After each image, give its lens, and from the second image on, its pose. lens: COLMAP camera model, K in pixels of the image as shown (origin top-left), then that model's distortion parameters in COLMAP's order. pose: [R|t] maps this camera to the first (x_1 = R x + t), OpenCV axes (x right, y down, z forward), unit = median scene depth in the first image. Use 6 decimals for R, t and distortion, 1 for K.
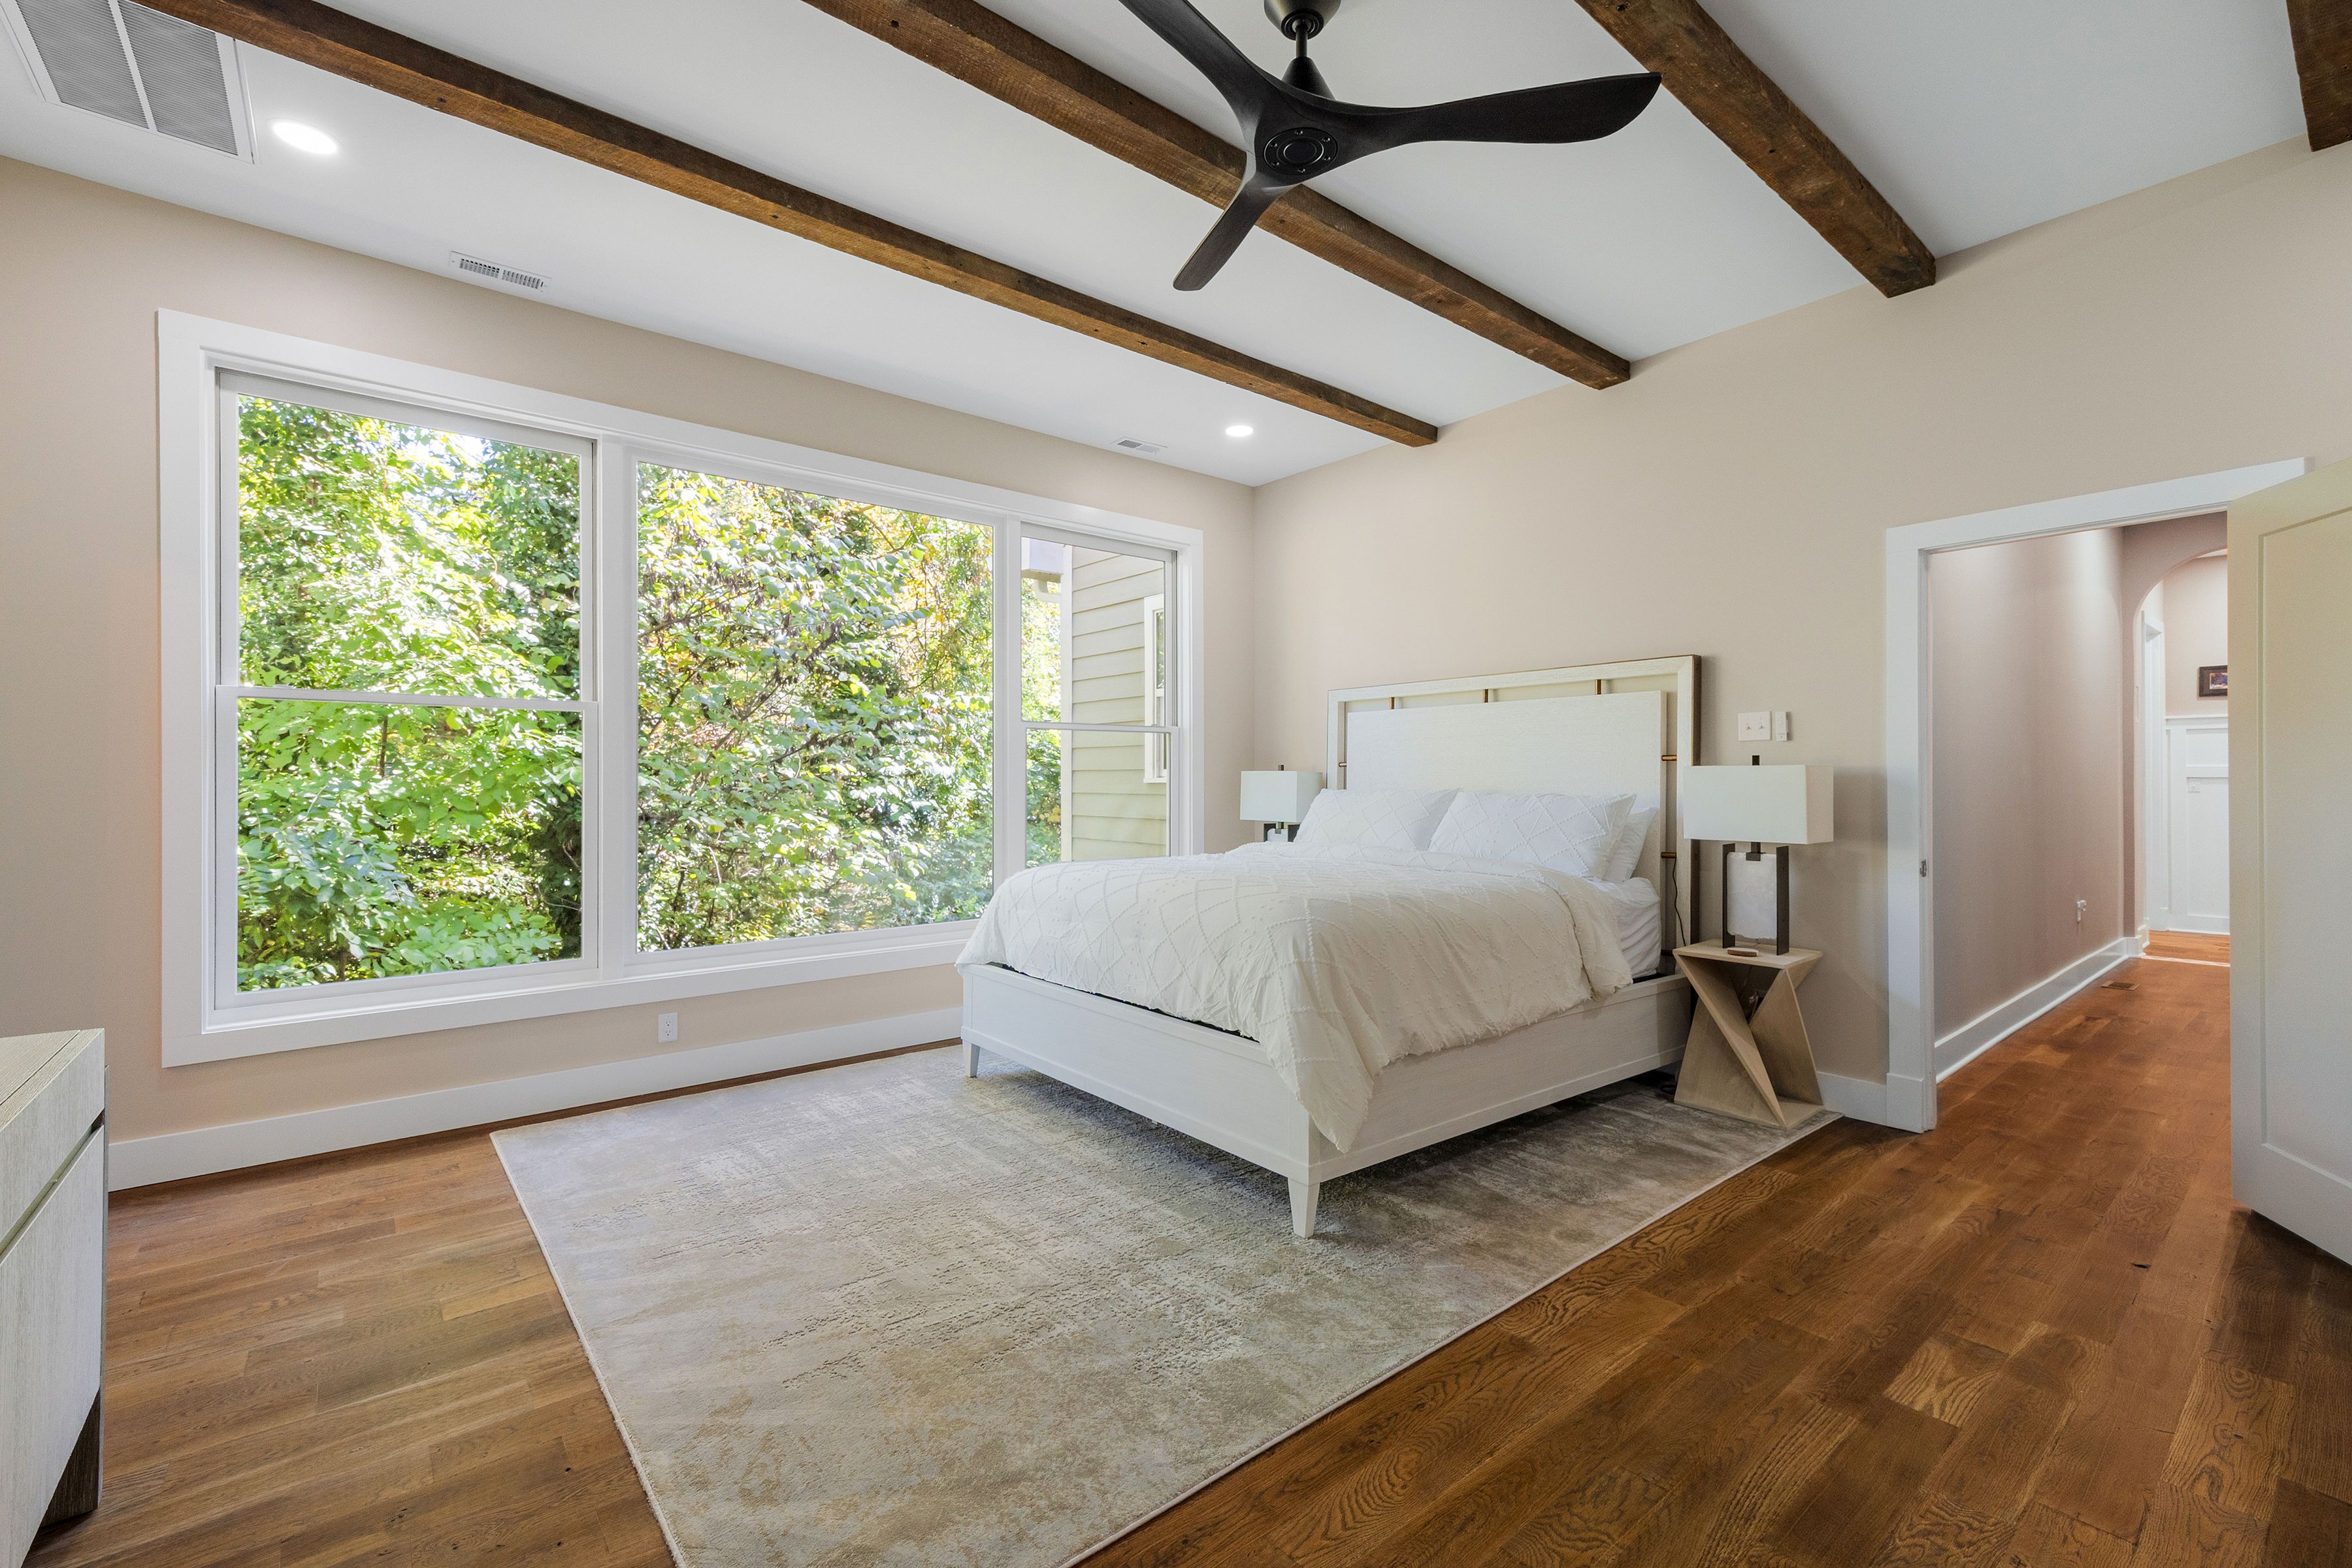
lens RADIAL K [[983.2, 0, 1161.1], [0, 983.2, 795.0], [0, 0, 1]] dist [-0.002275, 0.000167]
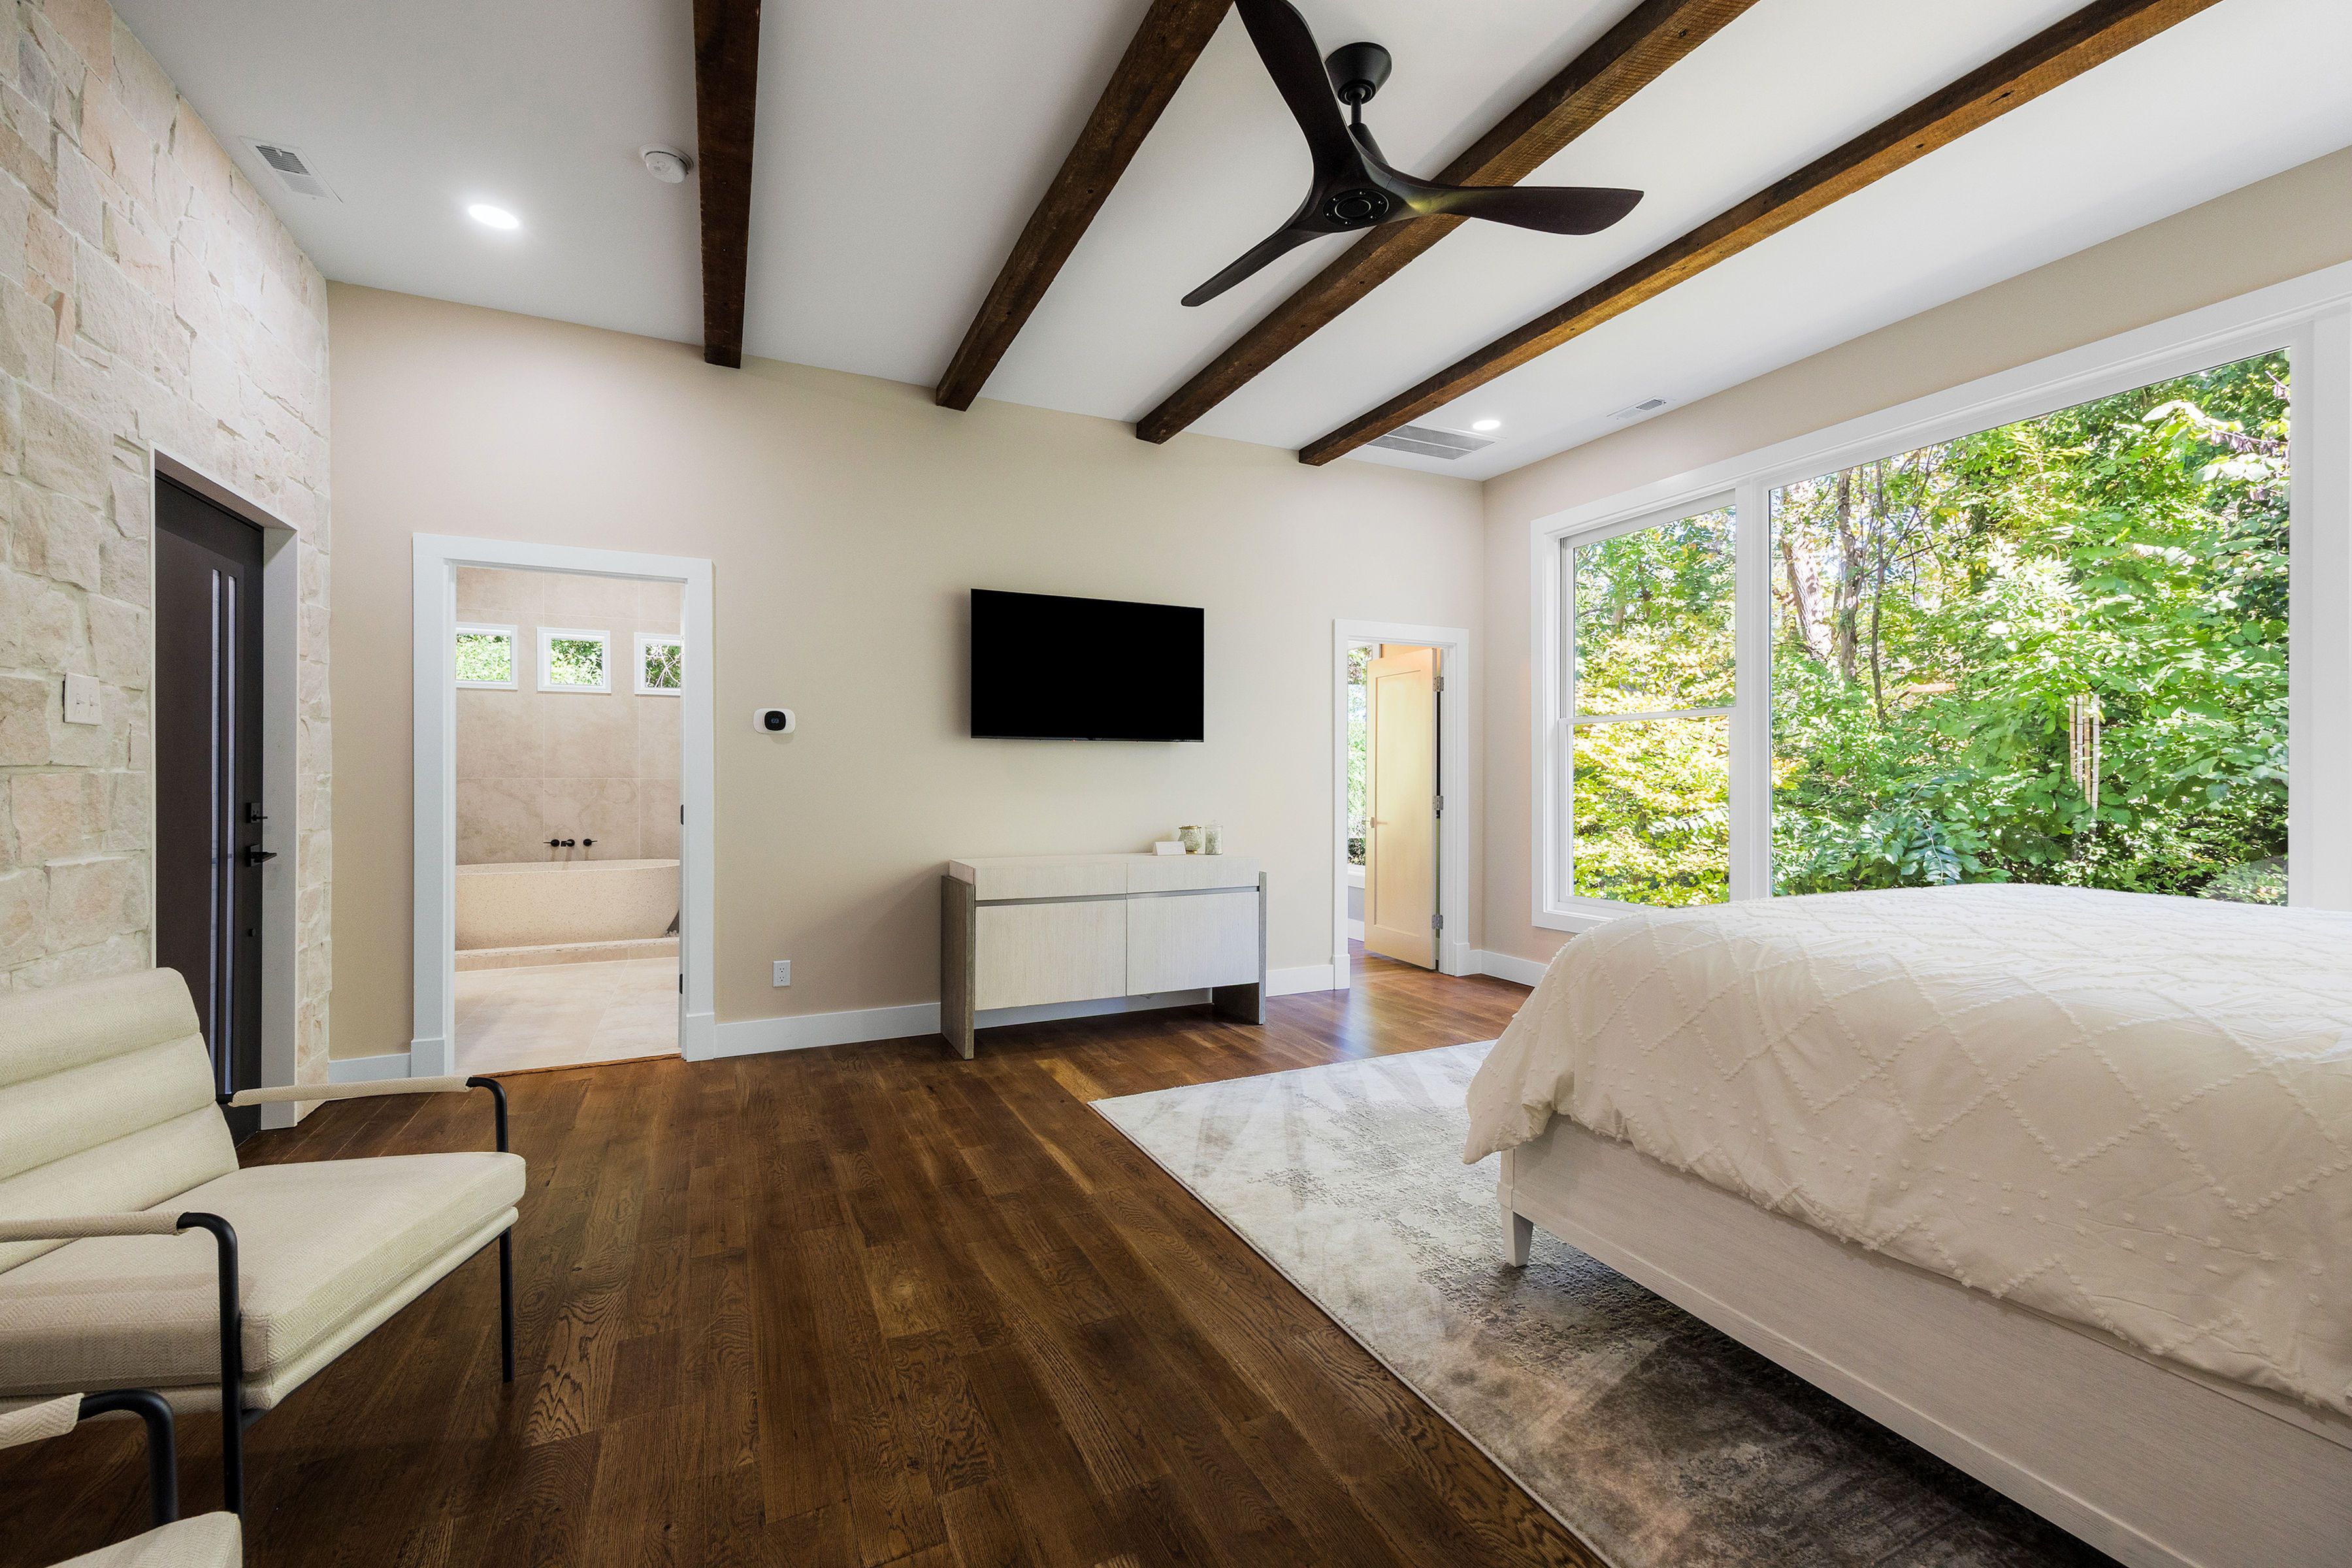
lens RADIAL K [[983.2, 0, 1166.1], [0, 983.2, 778.4], [0, 0, 1]] dist [-0.002275, 0.000167]
pose [[-0.256881, 0.004445, -0.966433, 1.028794], [0.004400, 0.999984, 0.003429, -0.009263], [0.966433, -0.003372, -0.256896, 0.849030]]
